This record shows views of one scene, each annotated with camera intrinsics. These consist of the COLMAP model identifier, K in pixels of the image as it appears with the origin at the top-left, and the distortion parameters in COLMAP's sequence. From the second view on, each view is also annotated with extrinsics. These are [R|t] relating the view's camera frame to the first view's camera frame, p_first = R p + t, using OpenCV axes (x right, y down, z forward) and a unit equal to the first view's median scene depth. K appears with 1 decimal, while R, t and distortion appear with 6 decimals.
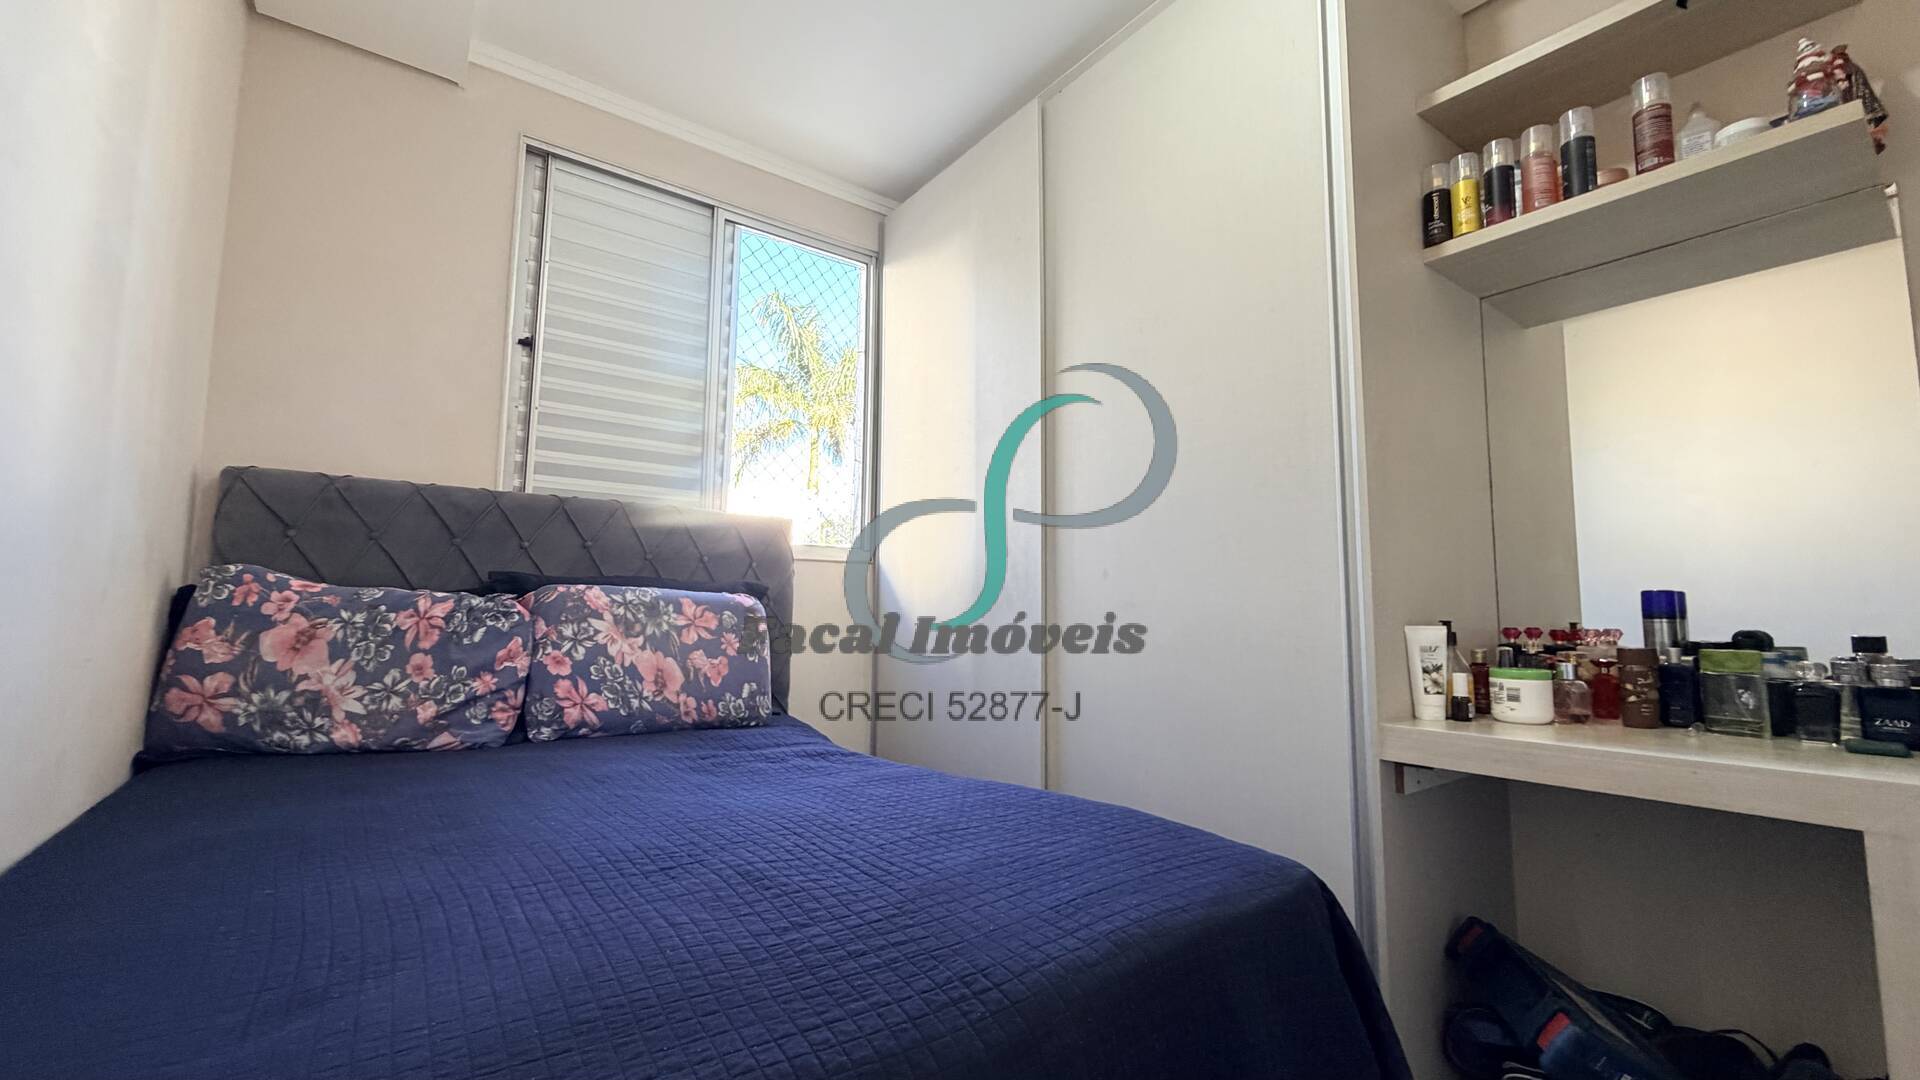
lens RADIAL K [[769.3, 0, 948.8], [0, 769.3, 541.8], [0, 0, 1]] dist [-0.001129, 0.000291]
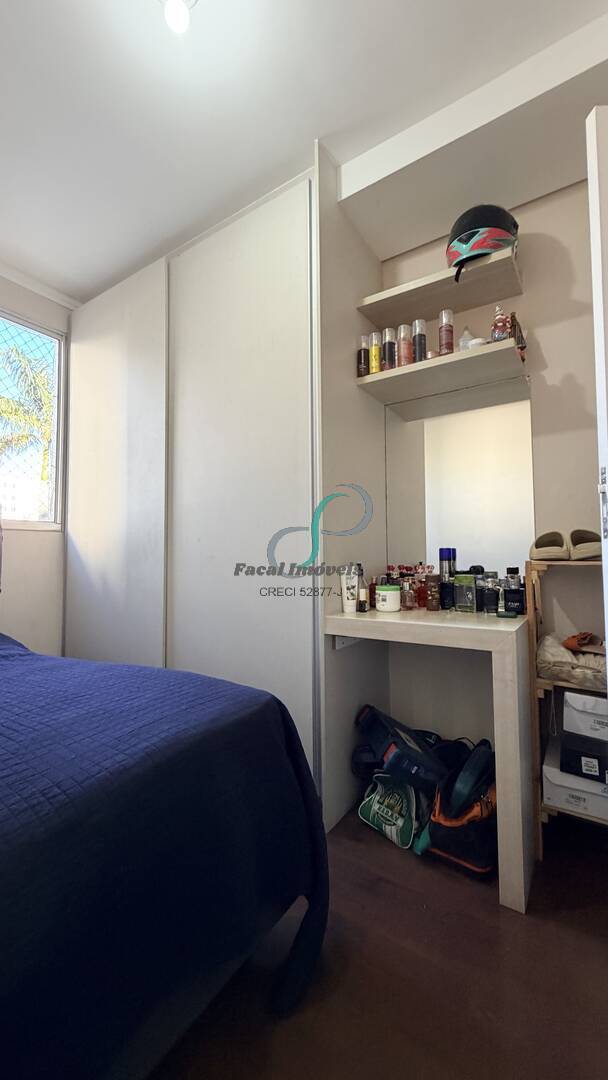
lens RADIAL K [[432.8, 0, 304.0], [0, 432.8, 535.8], [0, 0, 1]] dist [-0.001129, 0.000291]
pose [[0.938250, 0.000759, 0.345957, 0.097625], [-0.016511, 0.998956, 0.042589, -0.016361], [-0.345564, -0.045671, 0.937283, -0.023862]]
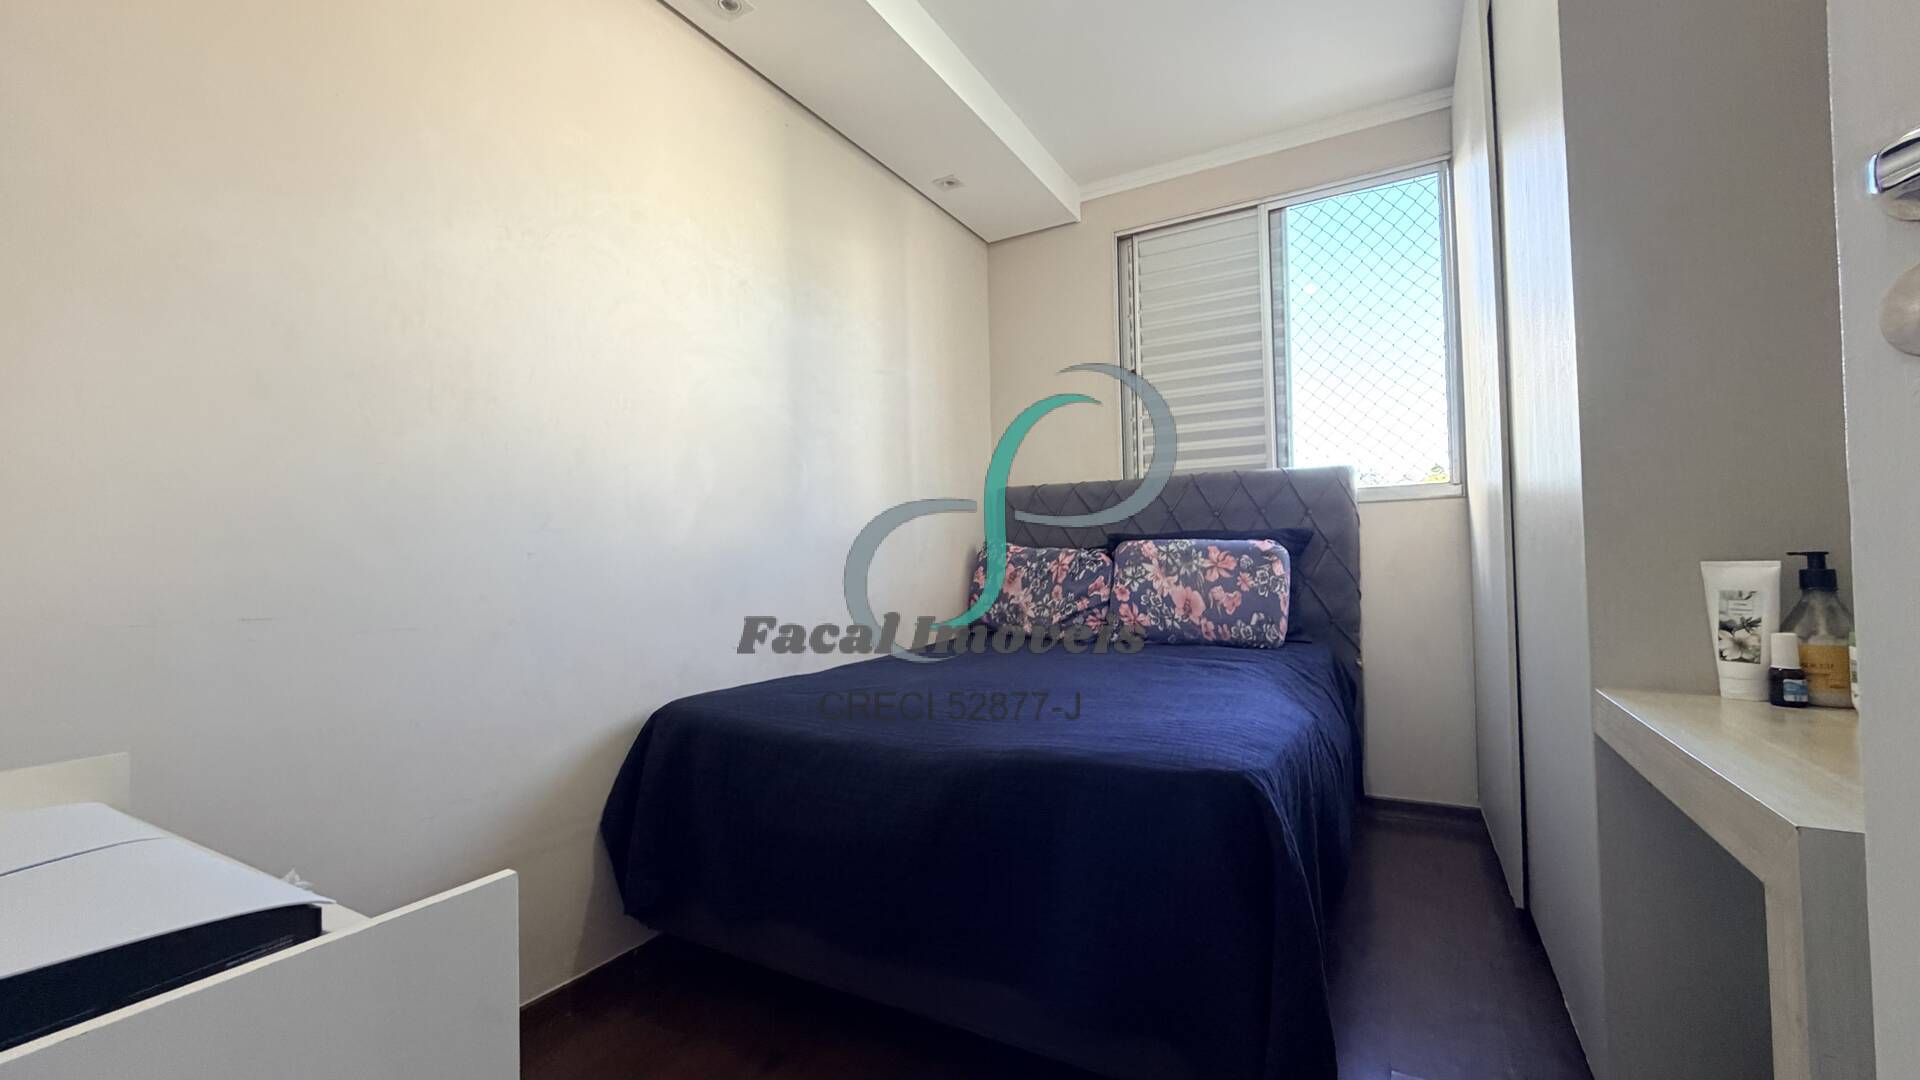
lens RADIAL K [[769.3, 0, 938.9], [0, 769.3, 541.0], [0, 0, 1]] dist [-0.001129, 0.000291]
pose [[0.393997, -0.040900, -0.918201, 0.836009], [0.113860, 0.993486, 0.004604, 0.007654], [0.912032, -0.106360, 0.396088, 0.083880]]
